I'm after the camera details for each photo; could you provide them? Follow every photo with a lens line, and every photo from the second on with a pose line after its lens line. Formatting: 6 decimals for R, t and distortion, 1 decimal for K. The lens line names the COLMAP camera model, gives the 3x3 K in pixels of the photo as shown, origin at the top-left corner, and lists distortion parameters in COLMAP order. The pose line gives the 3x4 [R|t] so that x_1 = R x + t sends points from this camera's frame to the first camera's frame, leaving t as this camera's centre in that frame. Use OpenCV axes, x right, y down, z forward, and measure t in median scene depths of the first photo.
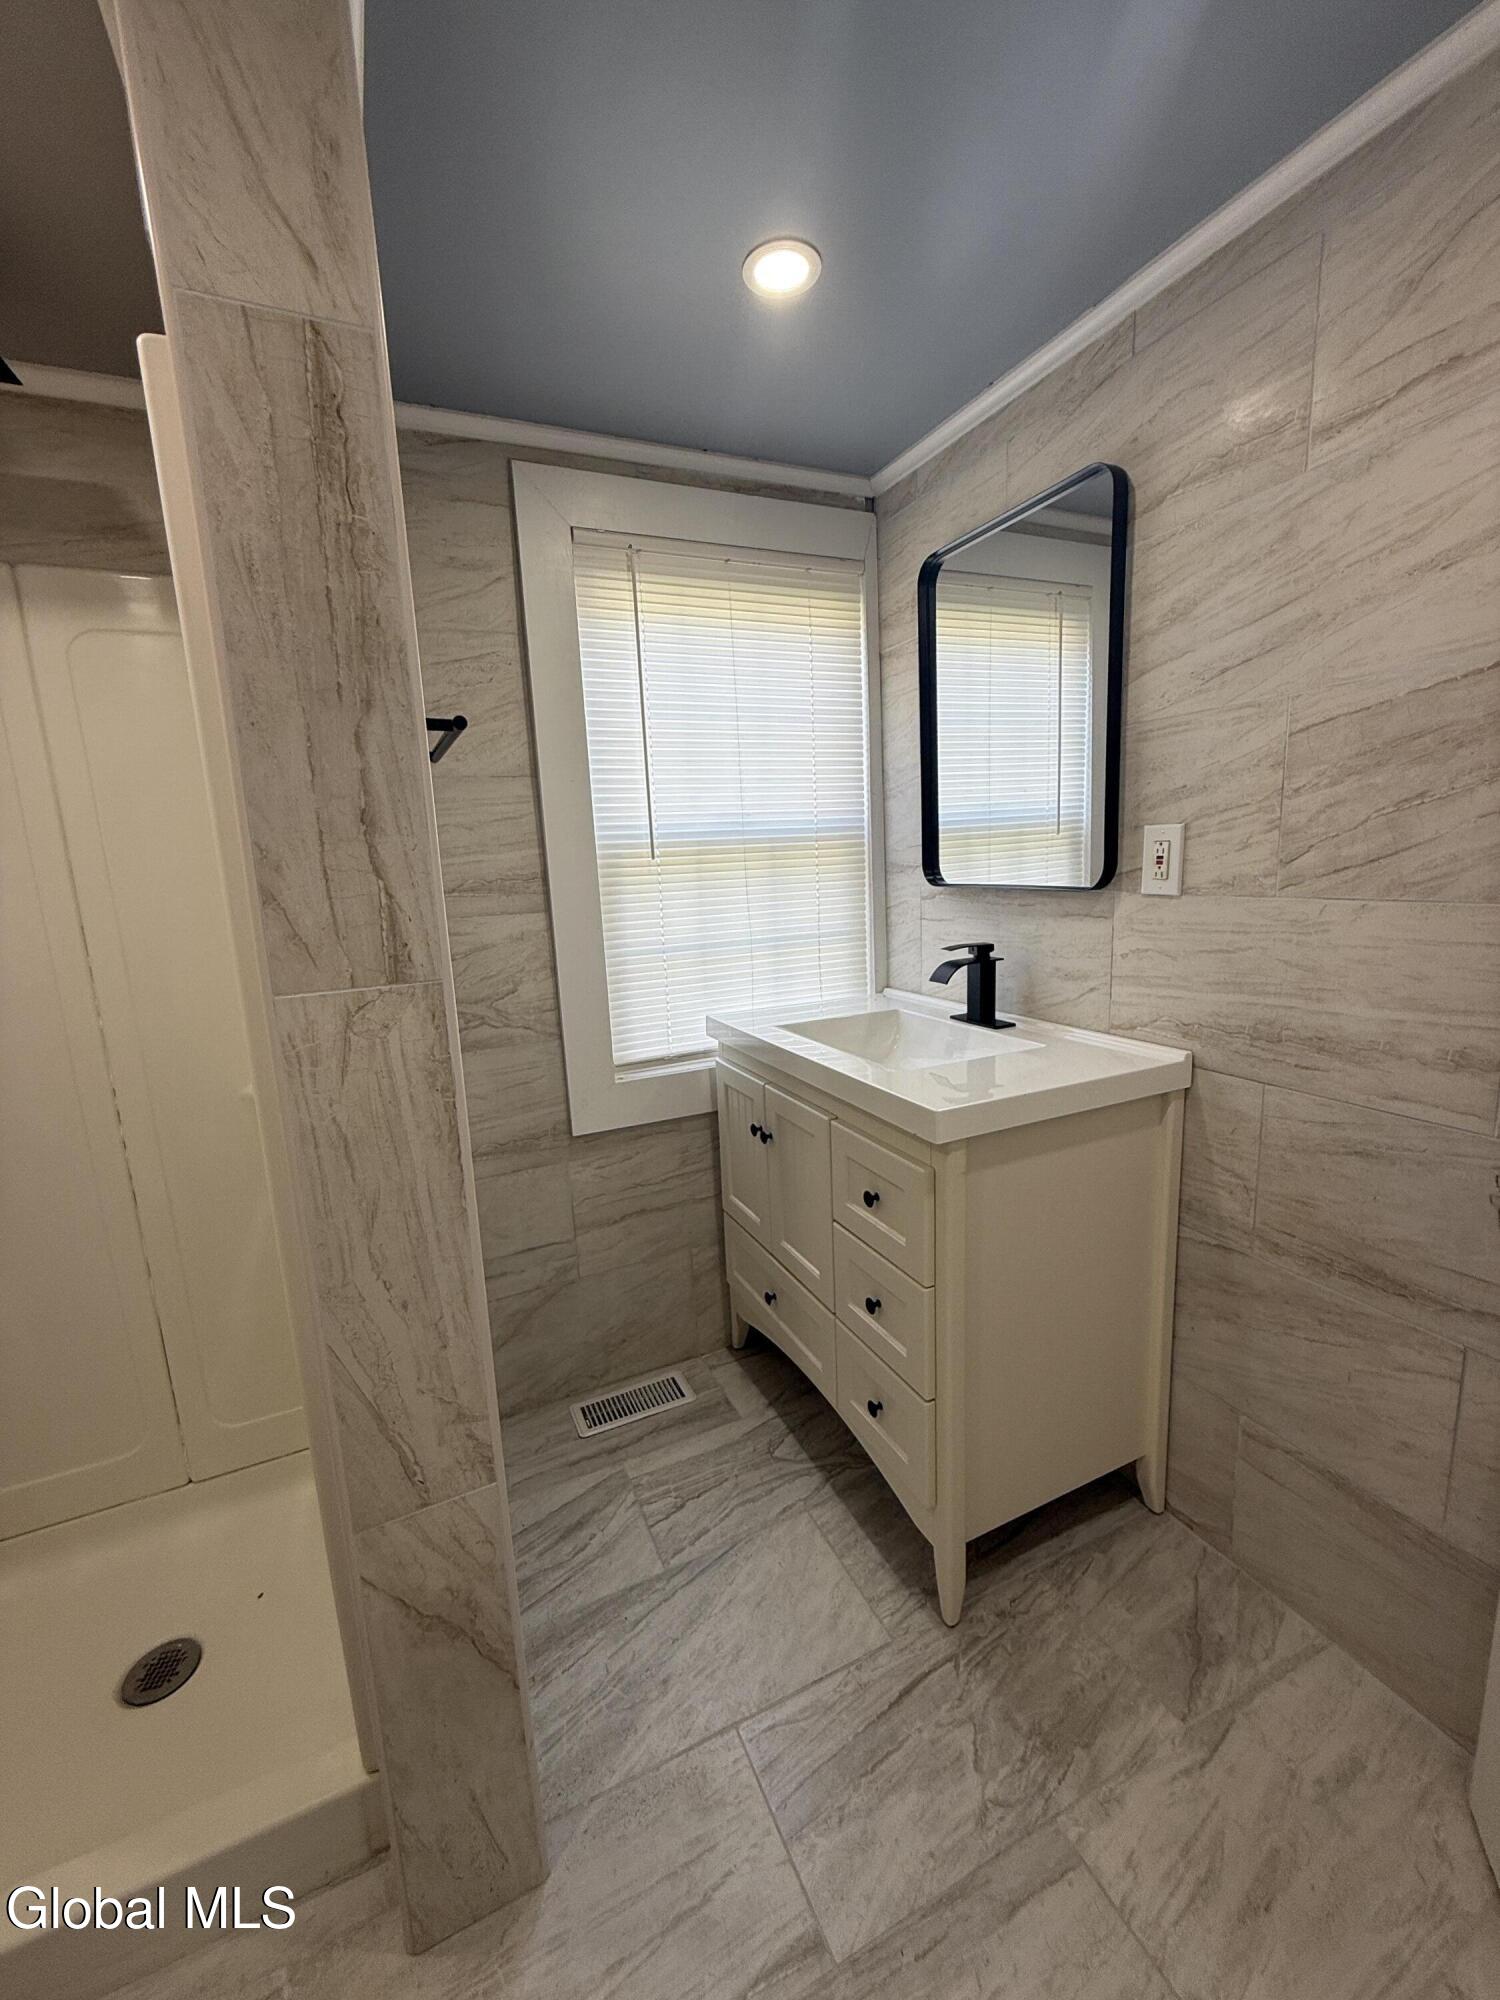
lens RADIAL K [[795.2, 0, 744.5], [0, 795.2, 997.7], [0, 0, 1]] dist [0.000158, 0.000443]
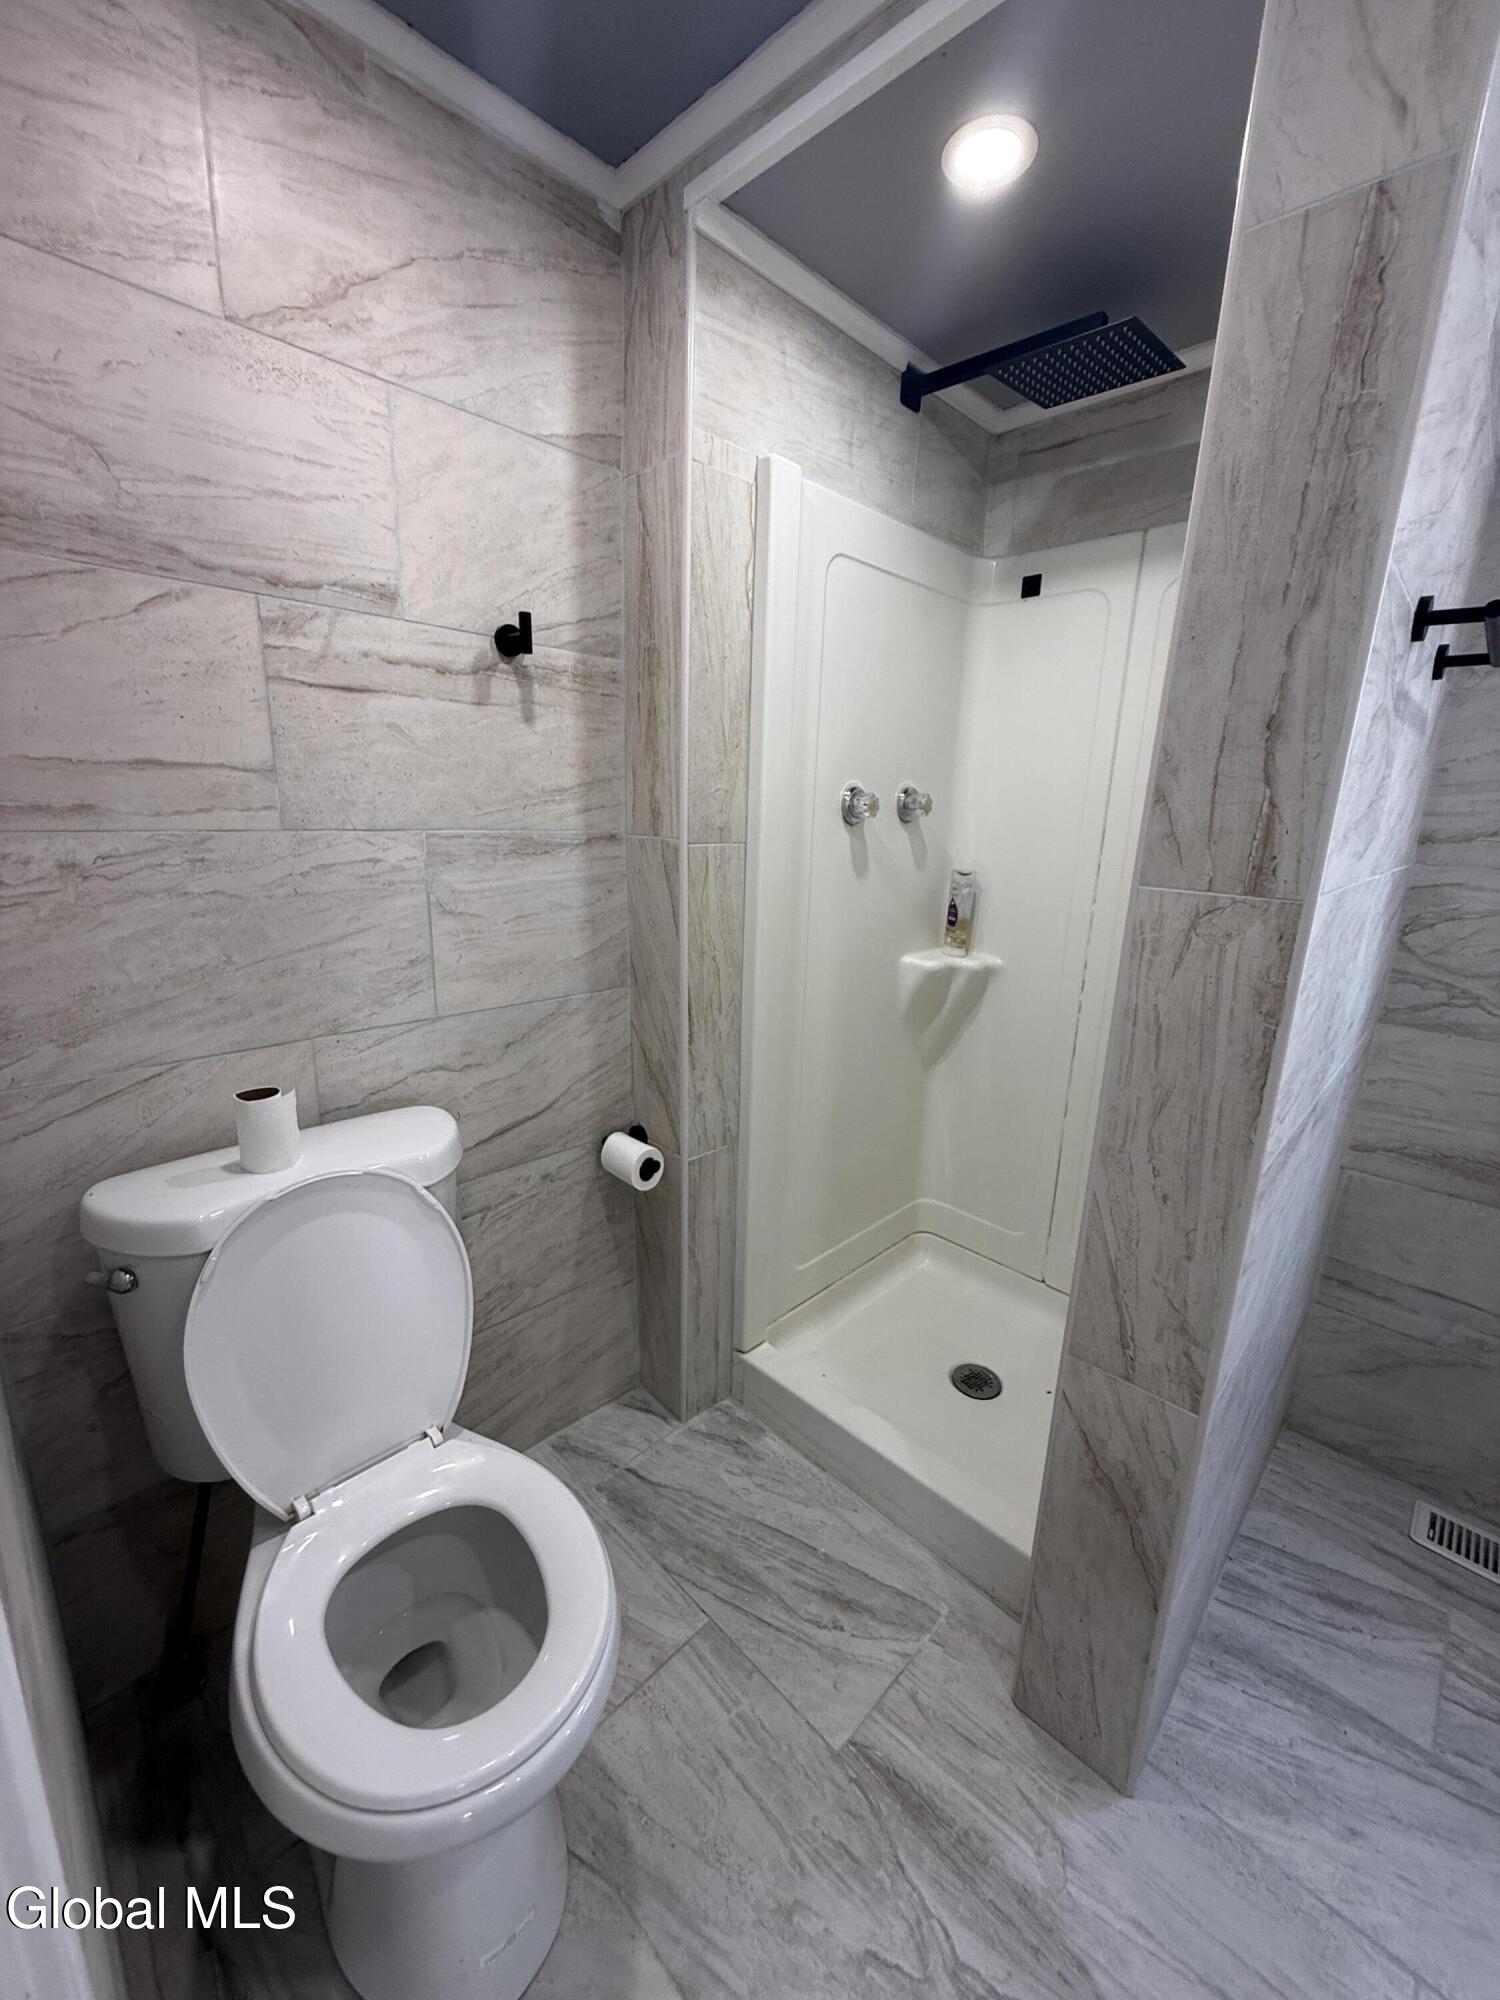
lens RADIAL K [[795.2, 0, 752.2], [0, 795.2, 996.9], [0, 0, 1]] dist [0.000158, 0.000443]
pose [[0.361442, 0.278877, -0.889712, 0.152849], [-0.215397, 0.953385, 0.211331, 0.016573], [0.907173, 0.115257, 0.404663, 0.027481]]
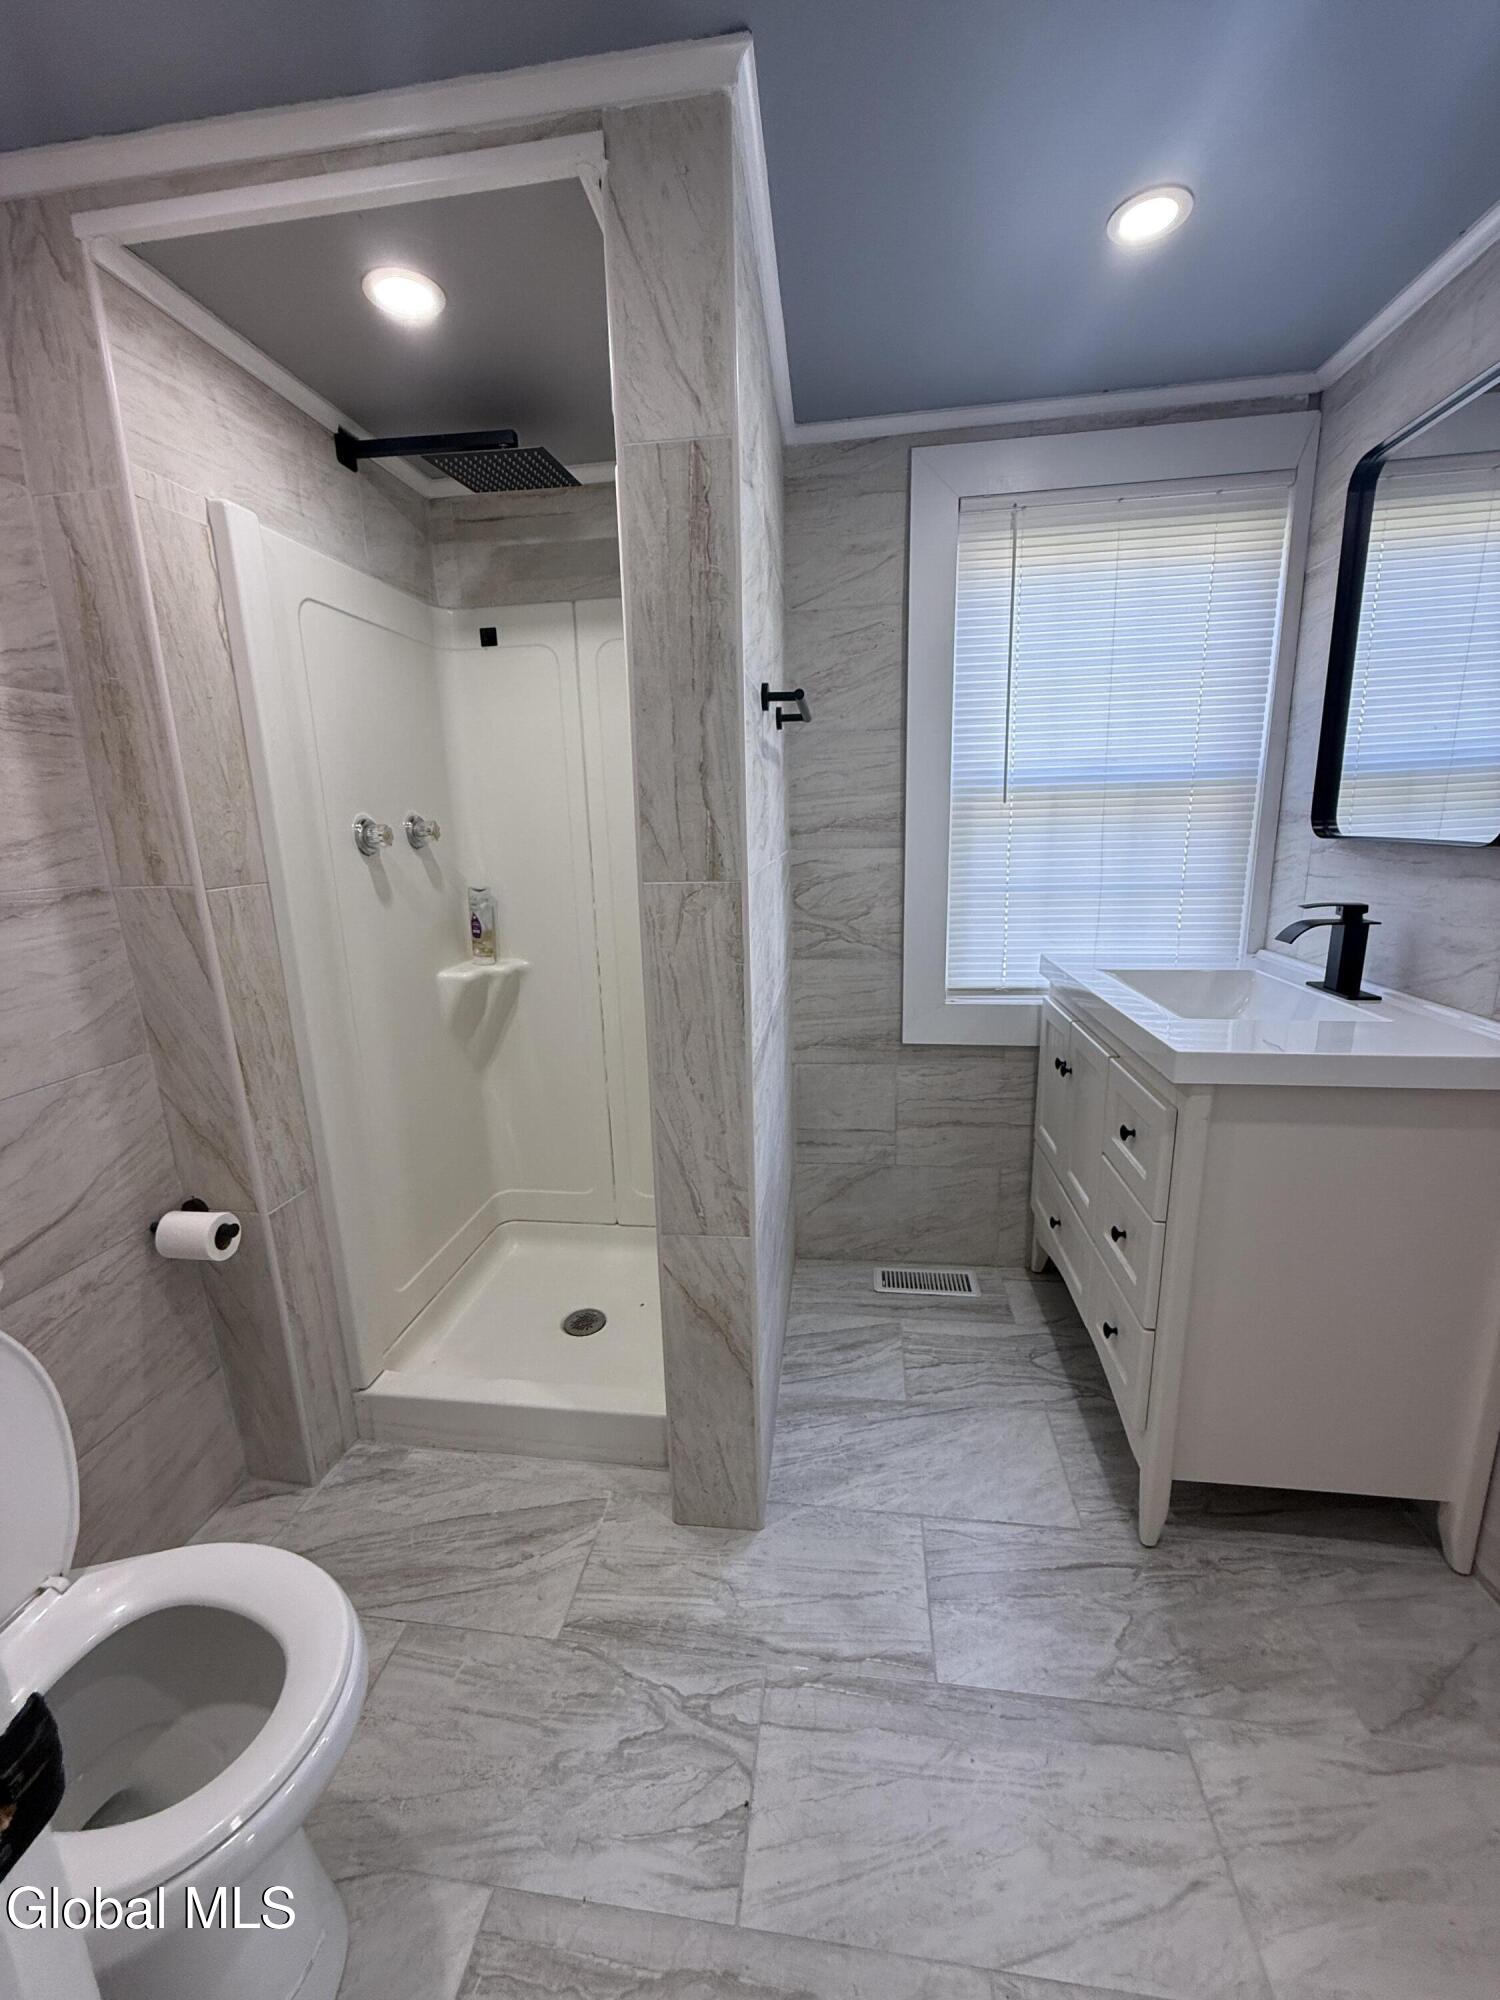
lens RADIAL K [[795.2, 0, 746.9], [0, 795.2, 999.3], [0, 0, 1]] dist [0.000158, 0.000443]
pose [[0.845873, 0.141580, -0.514251, 0.250815], [-0.106823, 0.989562, 0.096729, 0.030952], [0.522578, -0.026887, 0.852168, -0.149413]]
